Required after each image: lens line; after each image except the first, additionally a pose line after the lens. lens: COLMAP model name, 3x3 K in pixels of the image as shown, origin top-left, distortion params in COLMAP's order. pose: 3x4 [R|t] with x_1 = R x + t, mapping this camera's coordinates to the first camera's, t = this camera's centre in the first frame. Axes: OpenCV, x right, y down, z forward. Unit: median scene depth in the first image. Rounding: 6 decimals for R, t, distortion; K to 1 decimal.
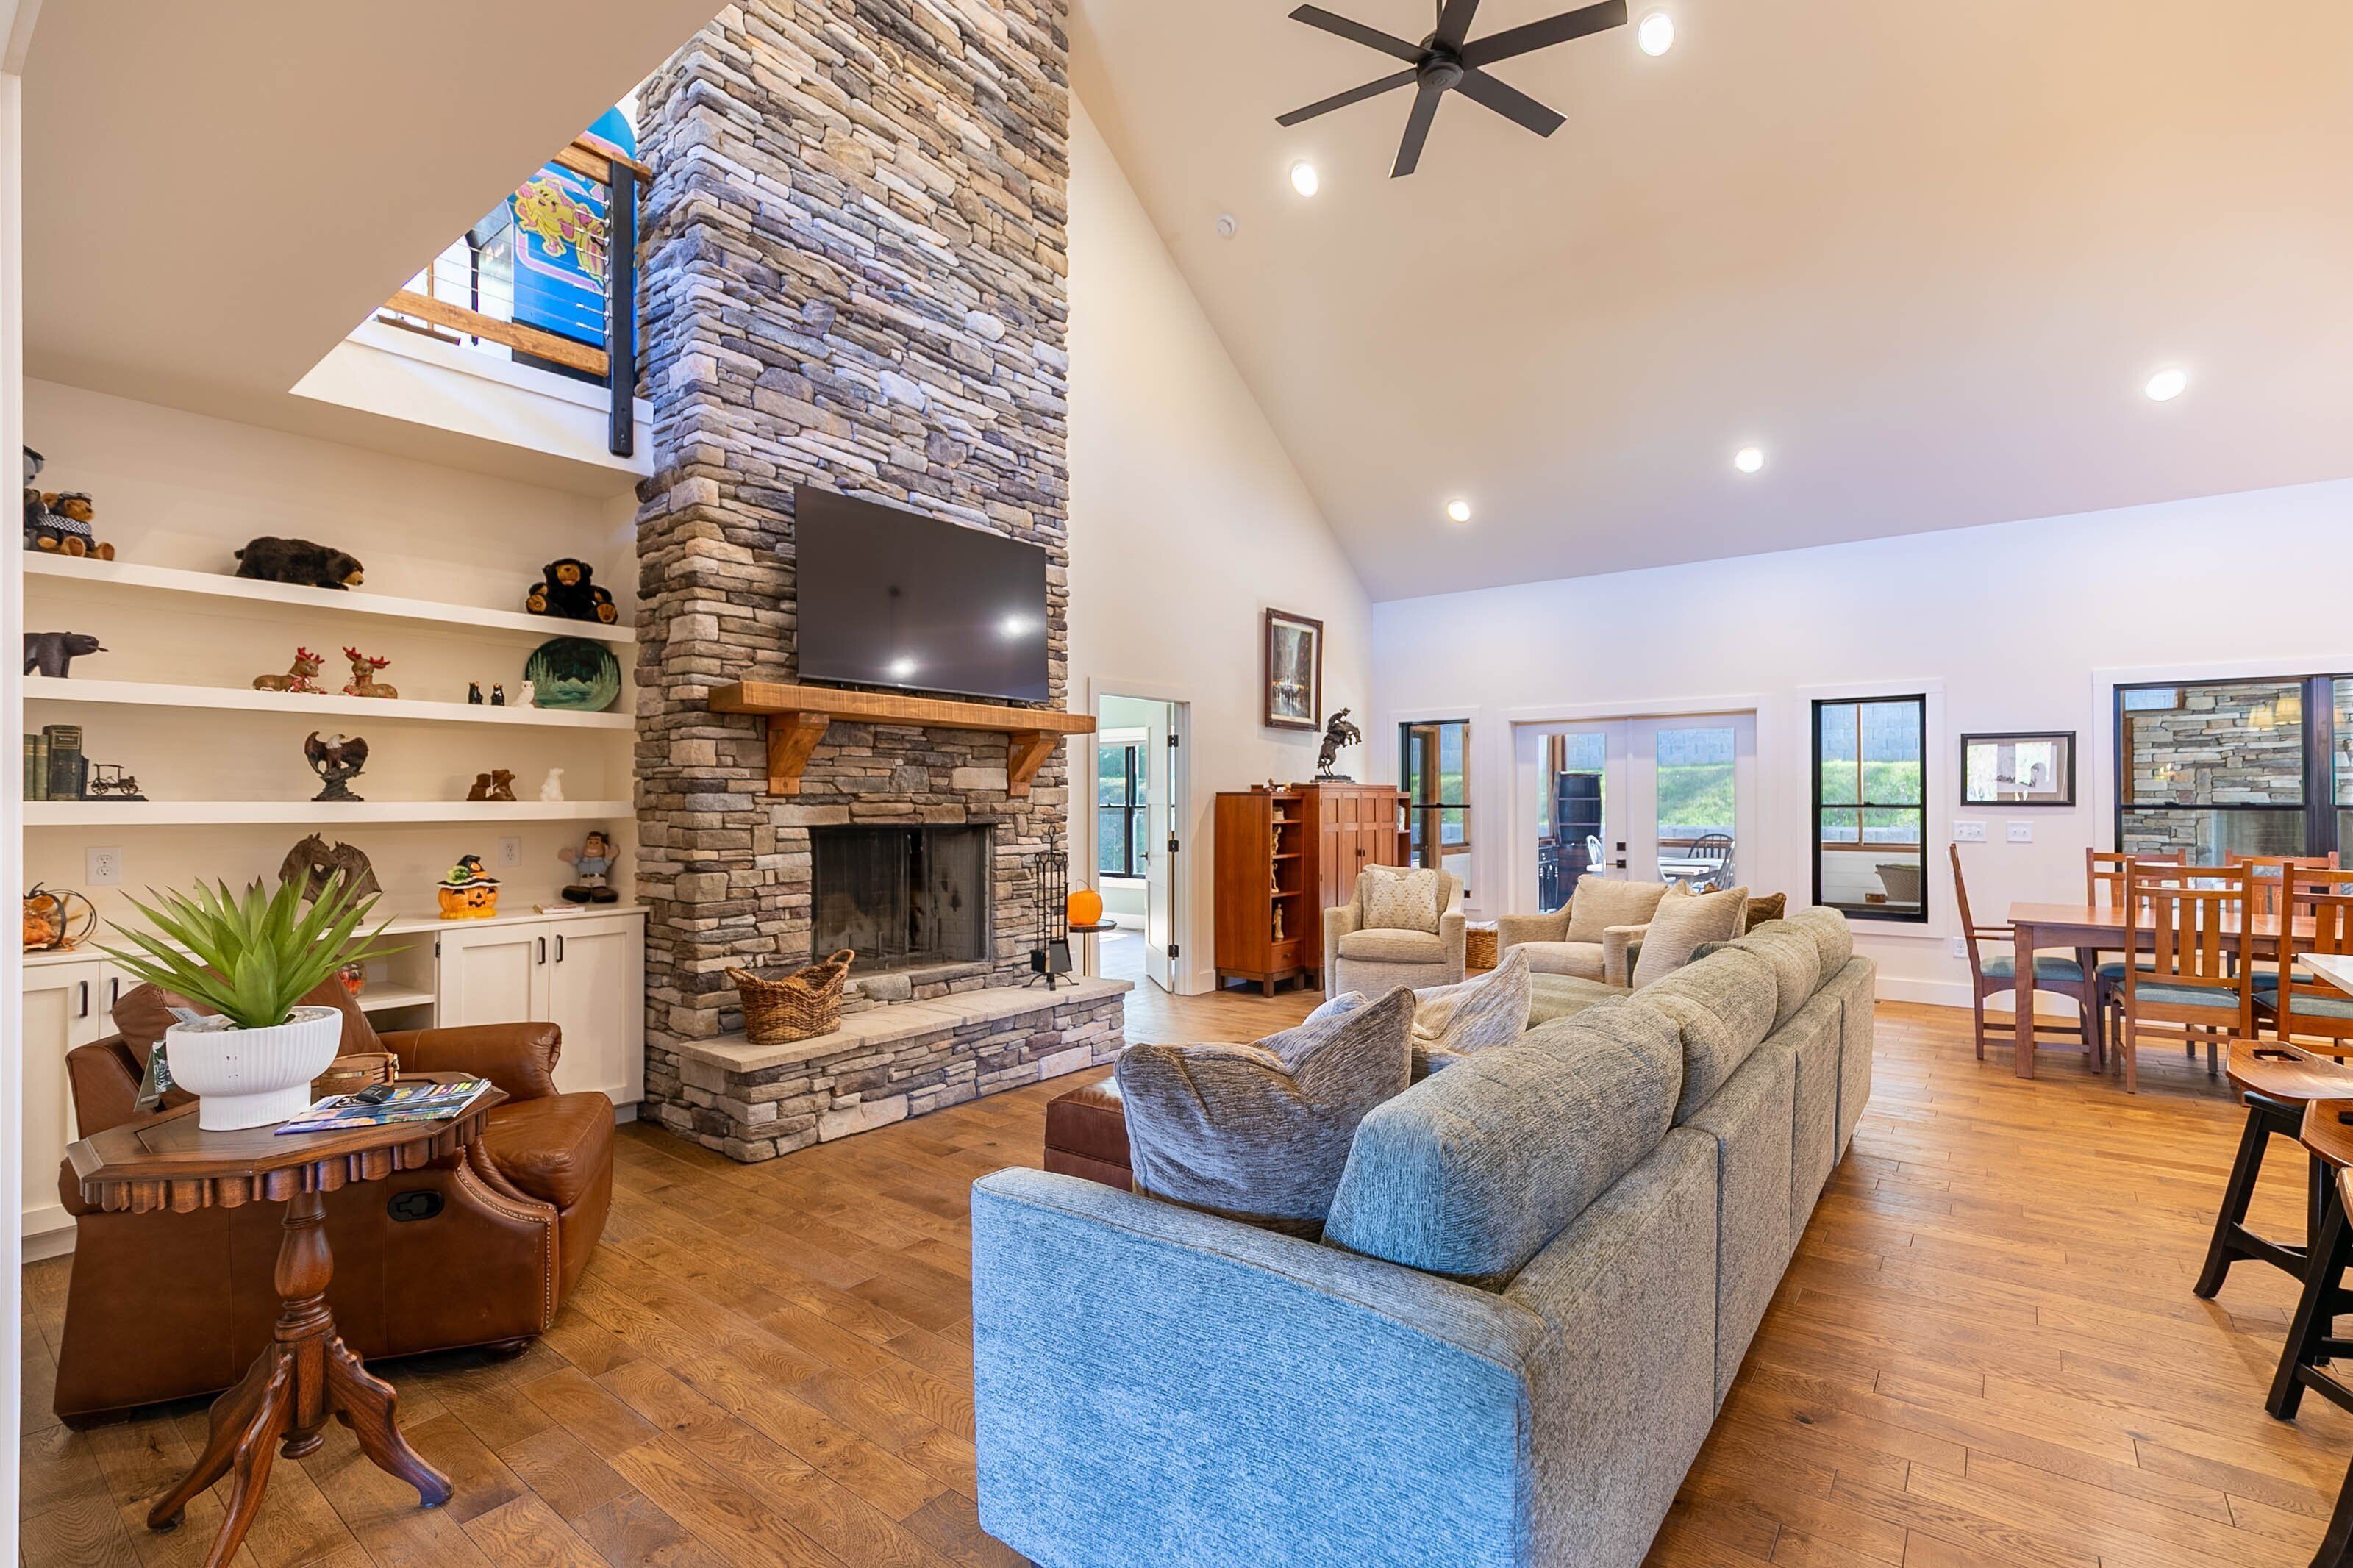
lens RADIAL K [[1063.8, 0, 1174.4], [0, 1063.8, 791.0], [0, 0, 1]] dist [0.003915, 0.000084]
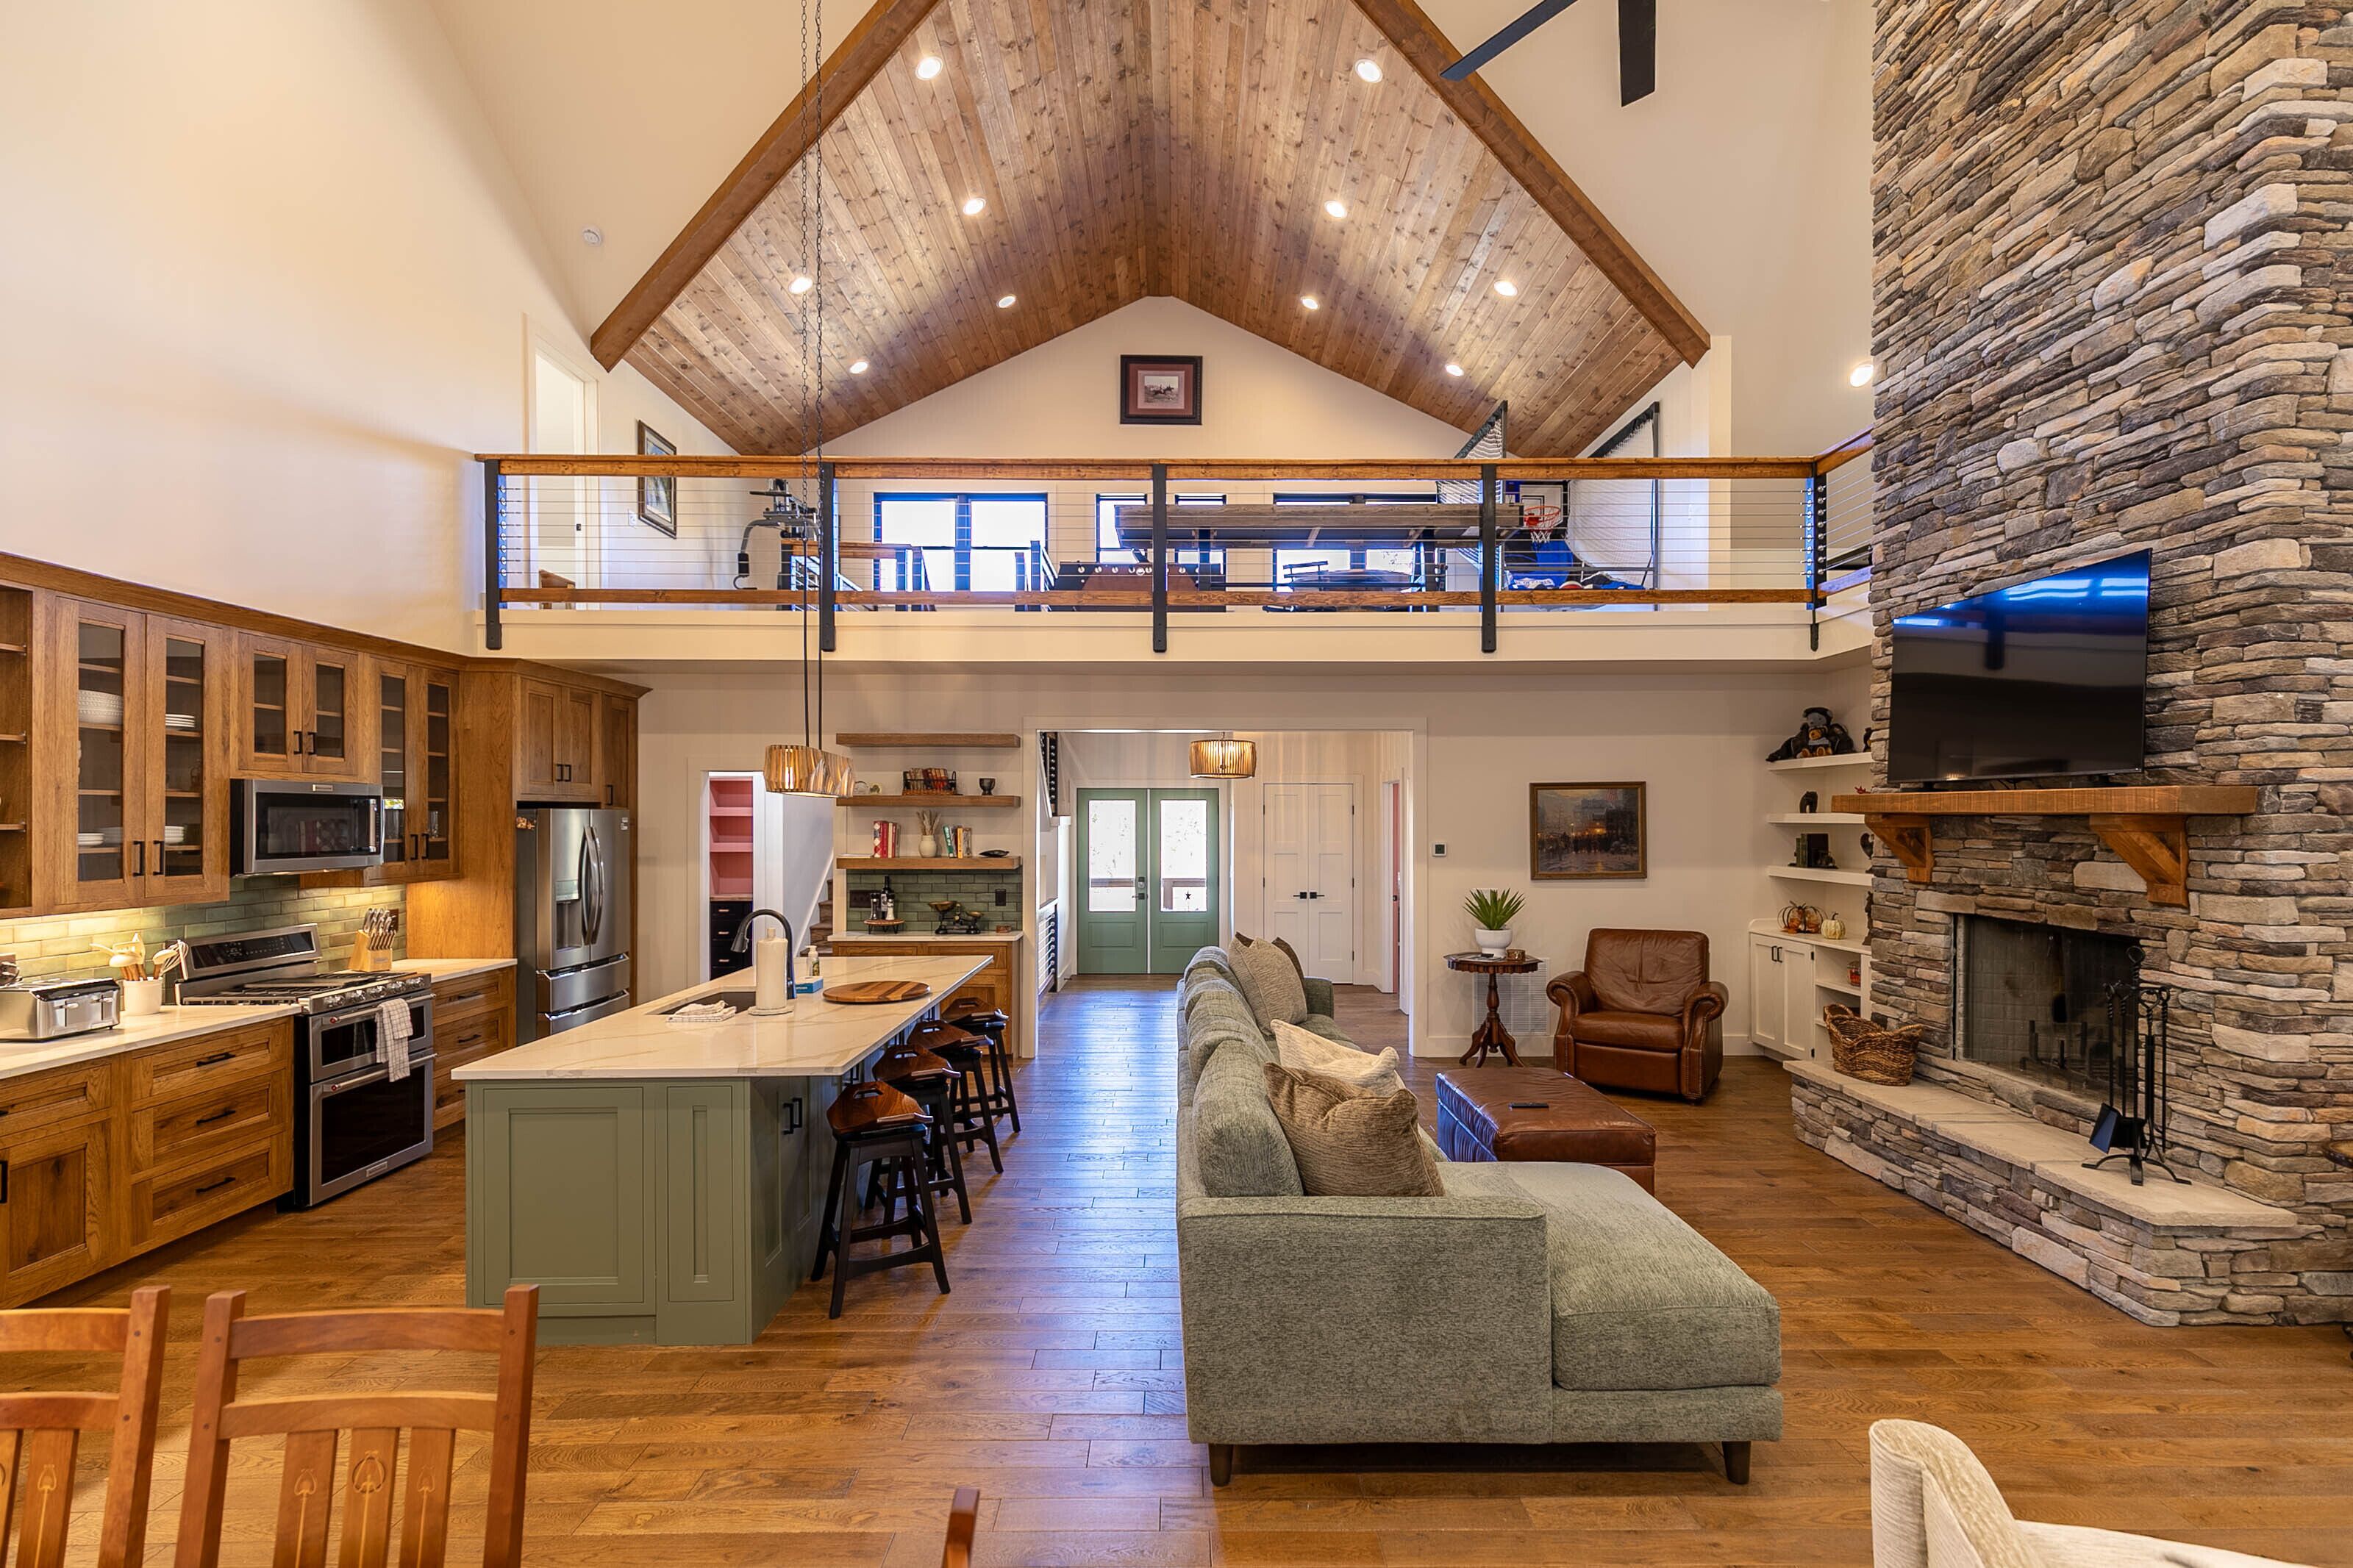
lens RADIAL K [[1133.9, 0, 1177.0], [0, 1133.9, 793.4], [0, 0, 1]] dist [-0.000673, -0.000044]
pose [[-0.788279, -0.011126, -0.615217, 0.918357], [0.006579, 0.999627, -0.026508, -0.058082], [0.615283, -0.024943, -0.787912, 1.306148]]
